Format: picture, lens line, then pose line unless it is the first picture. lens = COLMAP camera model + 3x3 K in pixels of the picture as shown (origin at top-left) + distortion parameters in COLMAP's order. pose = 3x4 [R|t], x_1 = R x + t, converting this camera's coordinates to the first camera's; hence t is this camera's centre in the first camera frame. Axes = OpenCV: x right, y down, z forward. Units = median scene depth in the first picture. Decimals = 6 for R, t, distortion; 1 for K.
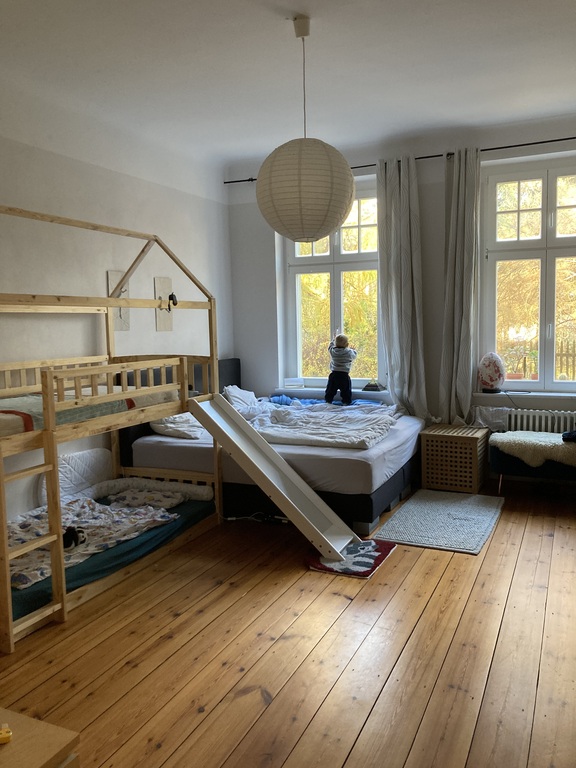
lens RADIAL K [[632.9, 0, 288.0], [0, 632.9, 384.0], [0, 0, 1]] dist [0.029362, -0.063856]
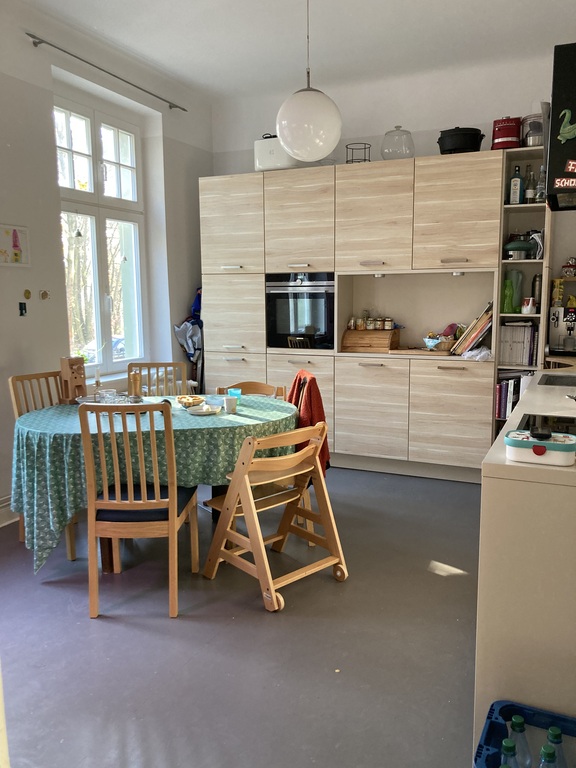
lens RADIAL K [[632.9, 0, 288.0], [0, 632.9, 384.0], [0, 0, 1]] dist [0.029362, -0.063856]
pose [[-0.016341, -0.122303, 0.992358, -0.537687], [0.101470, 0.987164, 0.123334, -0.064230], [-0.994704, 0.102711, -0.003721, 0.882486]]
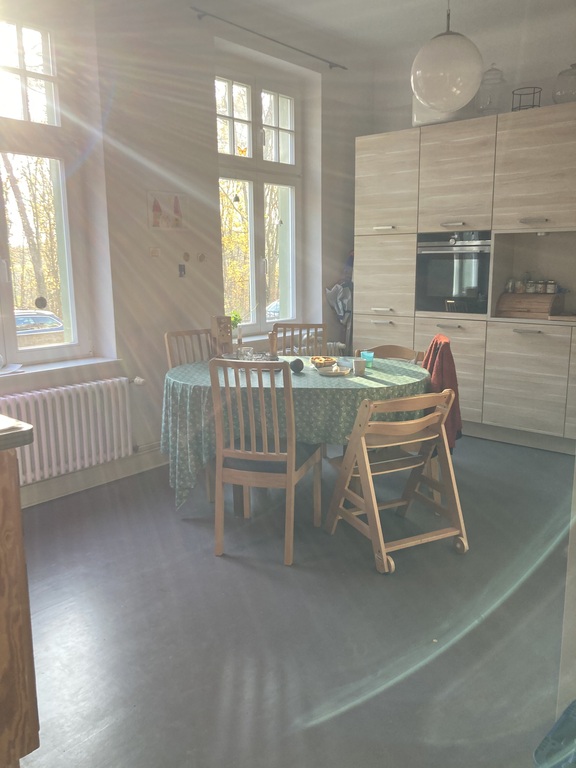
lens RADIAL K [[632.9, 0, 288.0], [0, 632.9, 384.0], [0, 0, 1]] dist [0.029362, -0.063856]
pose [[0.289920, -0.169666, 0.941892, -0.530519], [0.097524, 0.984275, 0.147282, -0.052790], [-0.952069, 0.049157, 0.301907, 0.803099]]
